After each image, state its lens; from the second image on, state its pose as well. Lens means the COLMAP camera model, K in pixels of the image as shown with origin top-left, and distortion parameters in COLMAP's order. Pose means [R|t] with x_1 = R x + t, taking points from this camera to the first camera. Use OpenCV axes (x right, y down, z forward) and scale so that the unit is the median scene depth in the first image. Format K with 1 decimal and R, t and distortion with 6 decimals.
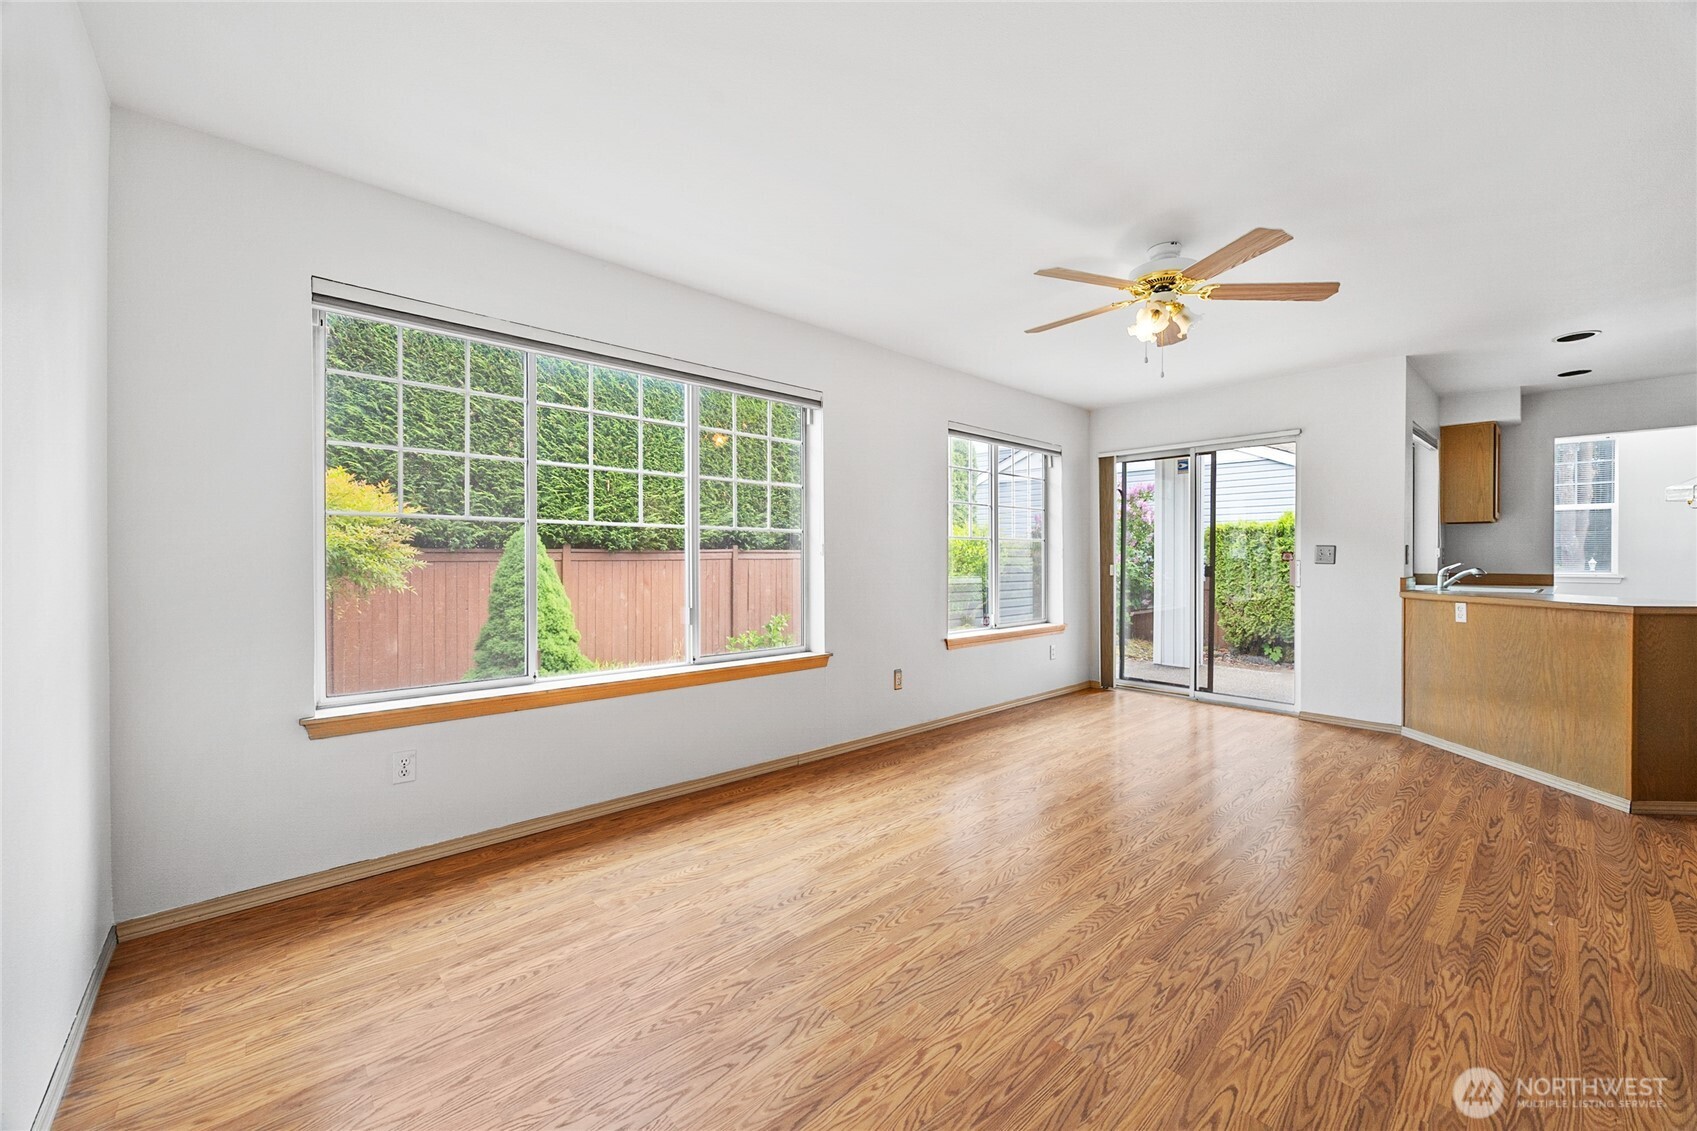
lens RADIAL K [[653.1, 0, 843.1], [0, 653.1, 560.9], [0, 0, 1]] dist [-0.001885, -0.000355]
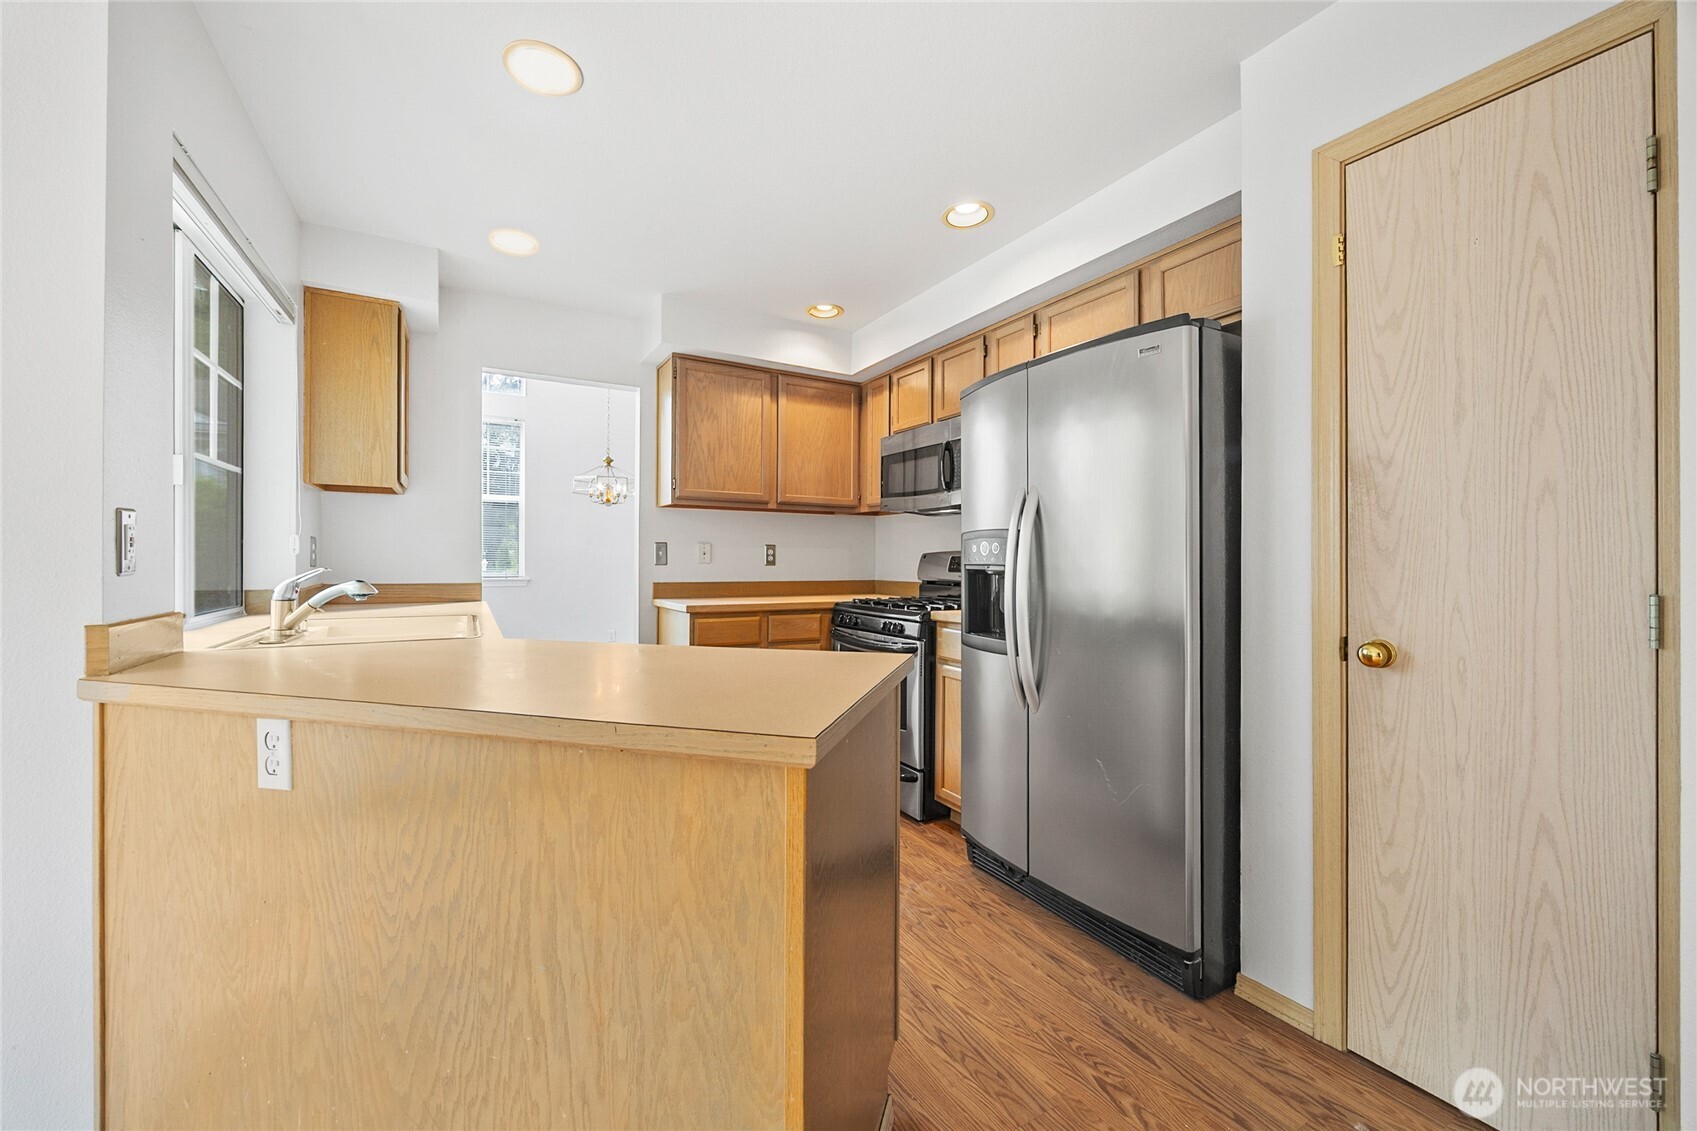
lens RADIAL K [[653.1, 0, 849.8], [0, 653.1, 561.4], [0, 0, 1]] dist [-0.001885, -0.000355]
pose [[0.191297, -0.000390, 0.981532, 0.541664], [-0.002271, 0.999997, 0.000840, -0.001820], [-0.981530, -0.002390, 0.191295, 0.530441]]
